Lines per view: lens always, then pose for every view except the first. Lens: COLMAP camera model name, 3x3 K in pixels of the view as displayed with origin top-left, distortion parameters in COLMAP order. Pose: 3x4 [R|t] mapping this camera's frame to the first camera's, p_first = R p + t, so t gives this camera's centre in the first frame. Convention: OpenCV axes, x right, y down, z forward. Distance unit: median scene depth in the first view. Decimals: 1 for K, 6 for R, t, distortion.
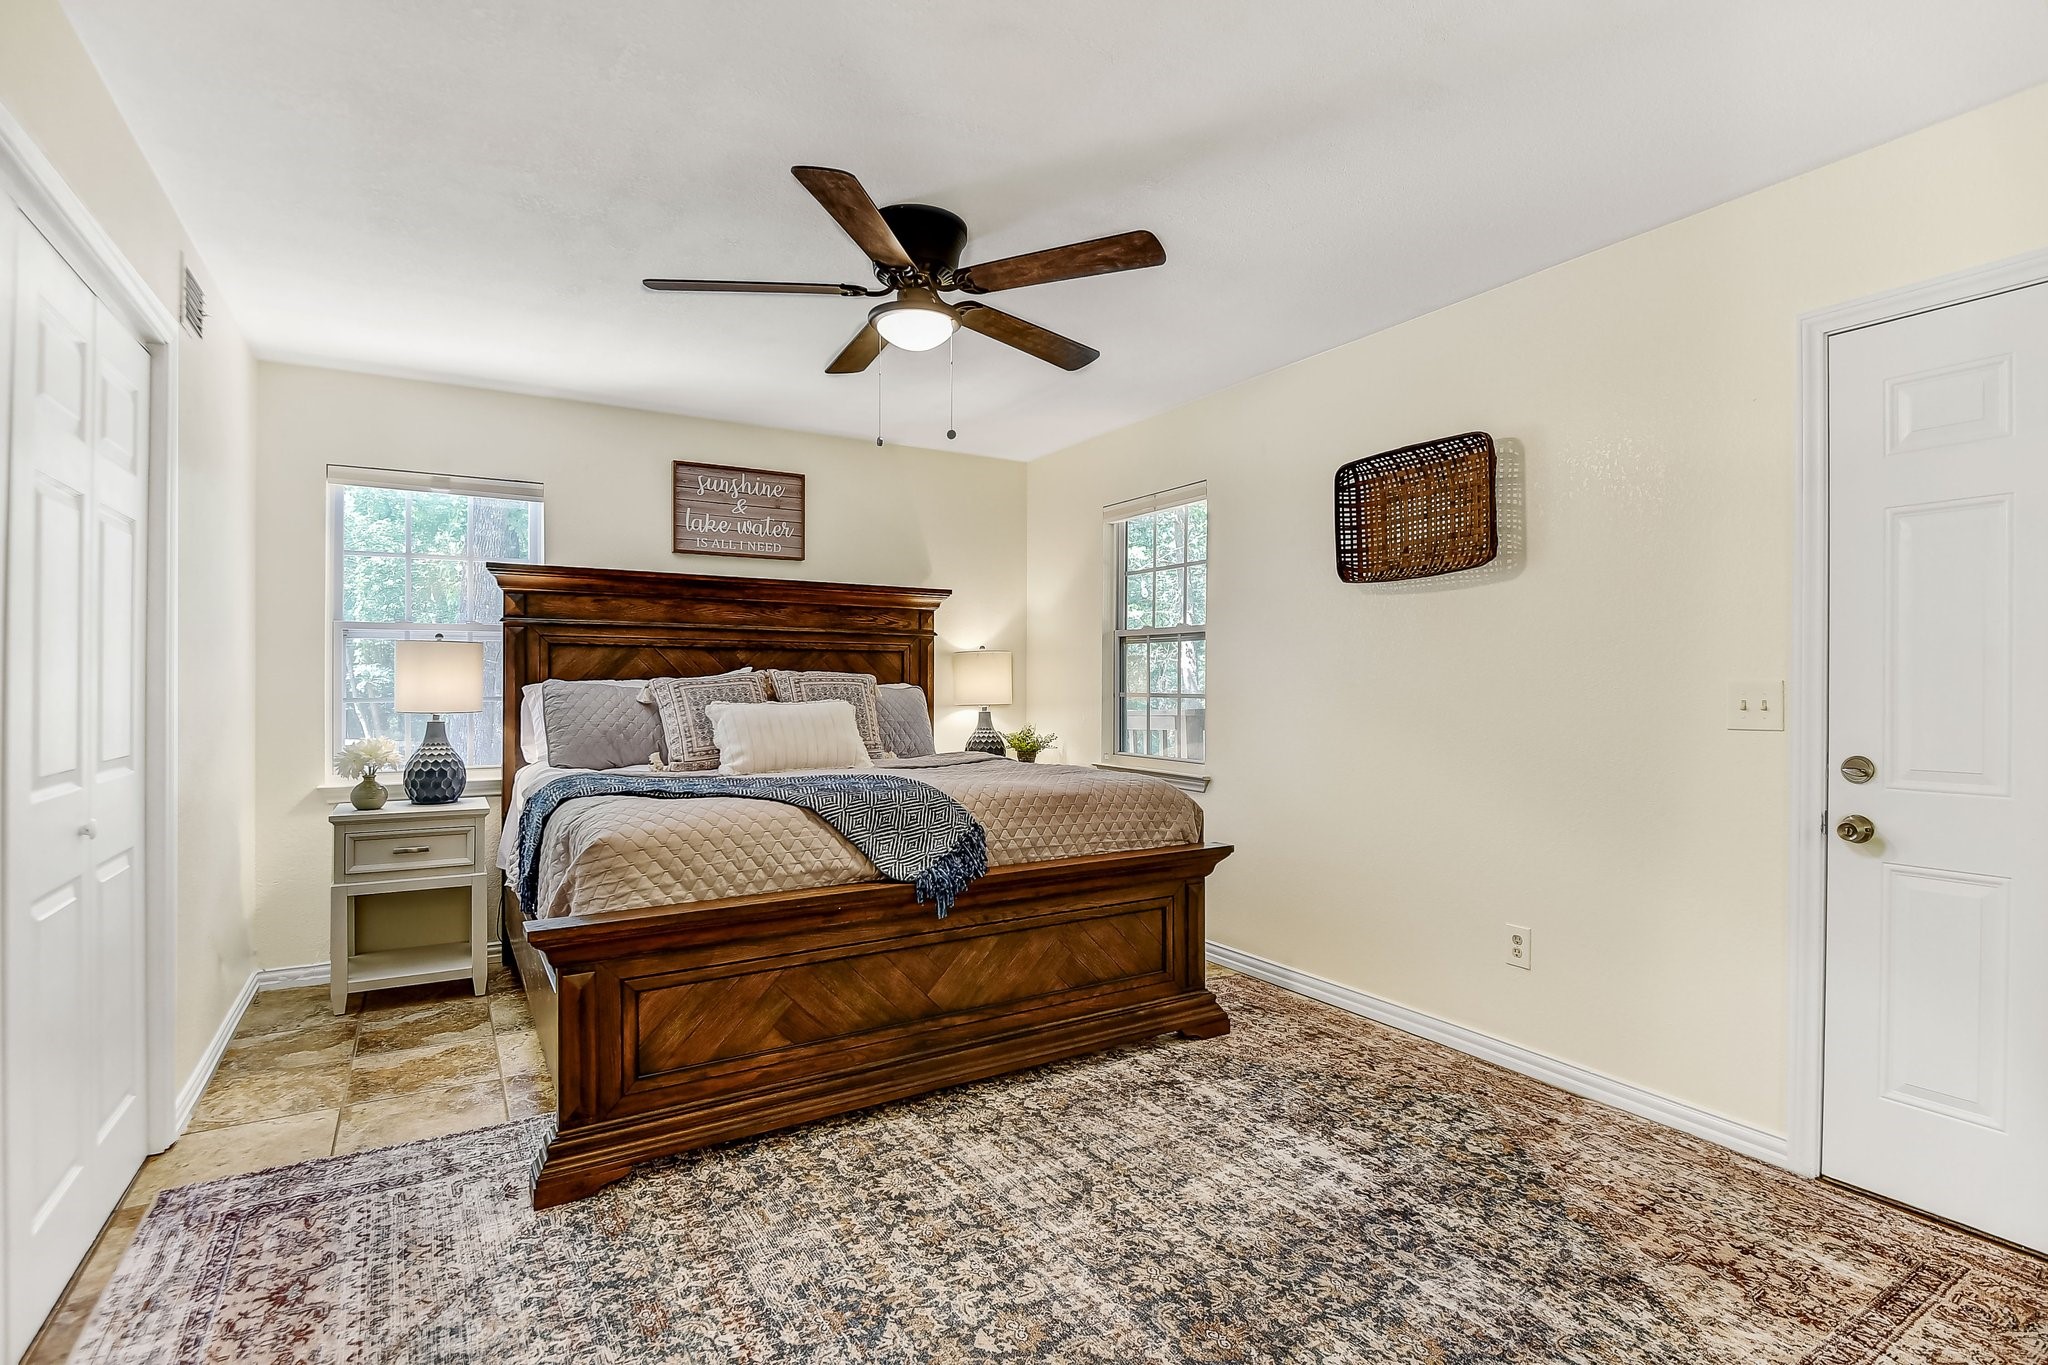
lens RADIAL K [[971.9, 0, 1028.4], [0, 971.9, 678.1], [0, 0, 1]] dist [-0.003370, -0.000883]
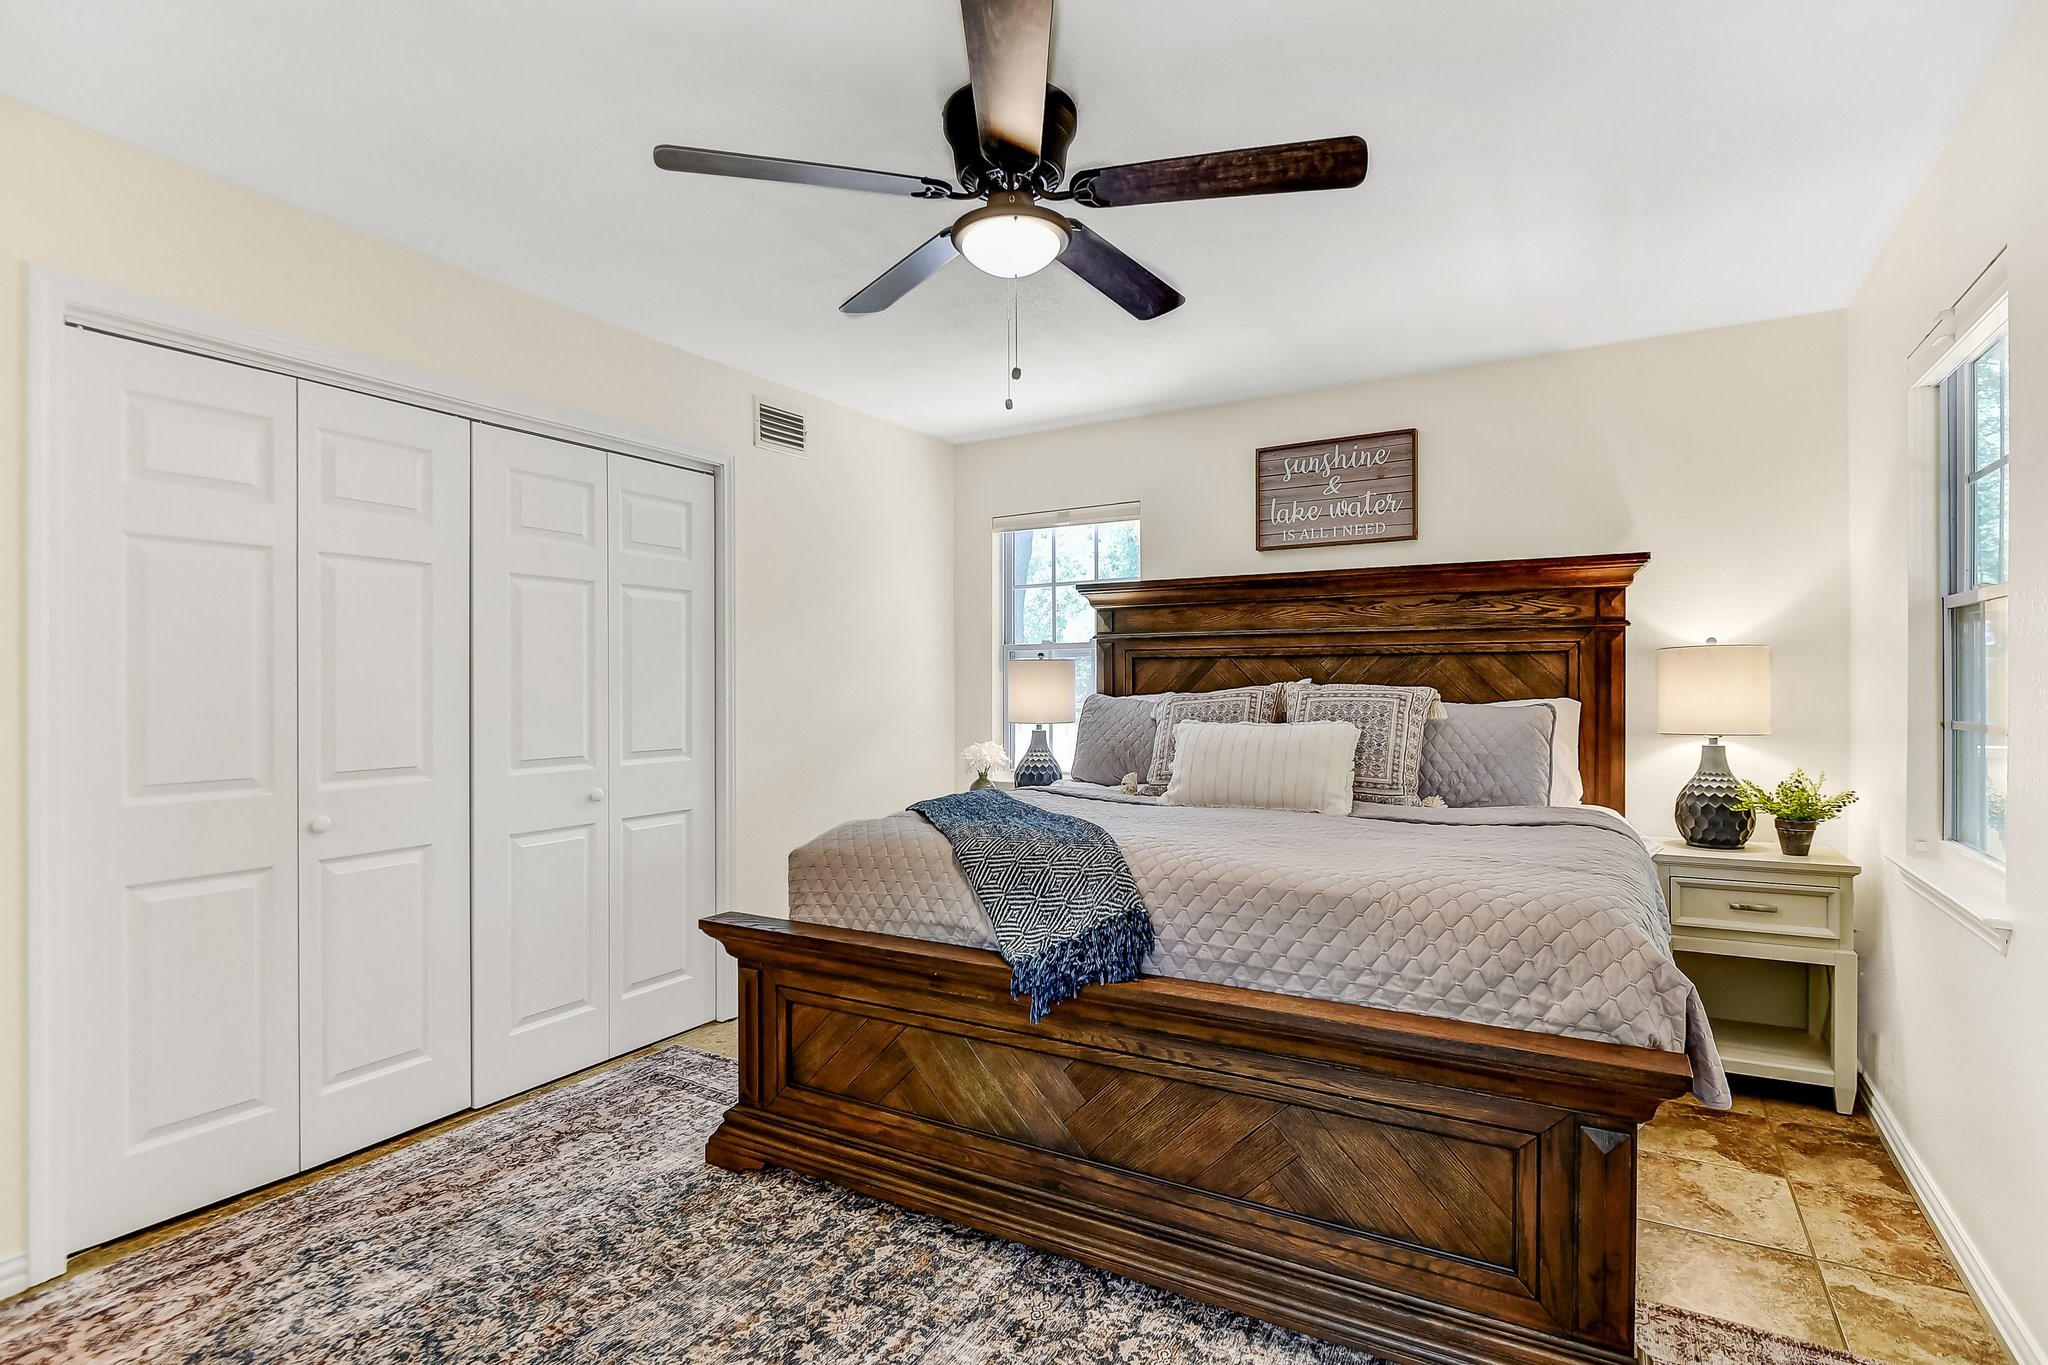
lens RADIAL K [[994.5, 0, 1024.3], [0, 994.5, 678.4], [0, 0, 1]] dist [0.001423, -0.000820]
pose [[0.467988, -0.007831, -0.883700, 0.418916], [0.009345, 0.999949, -0.003912, -0.011958], [0.883686, -0.006428, 0.468037, 0.453472]]
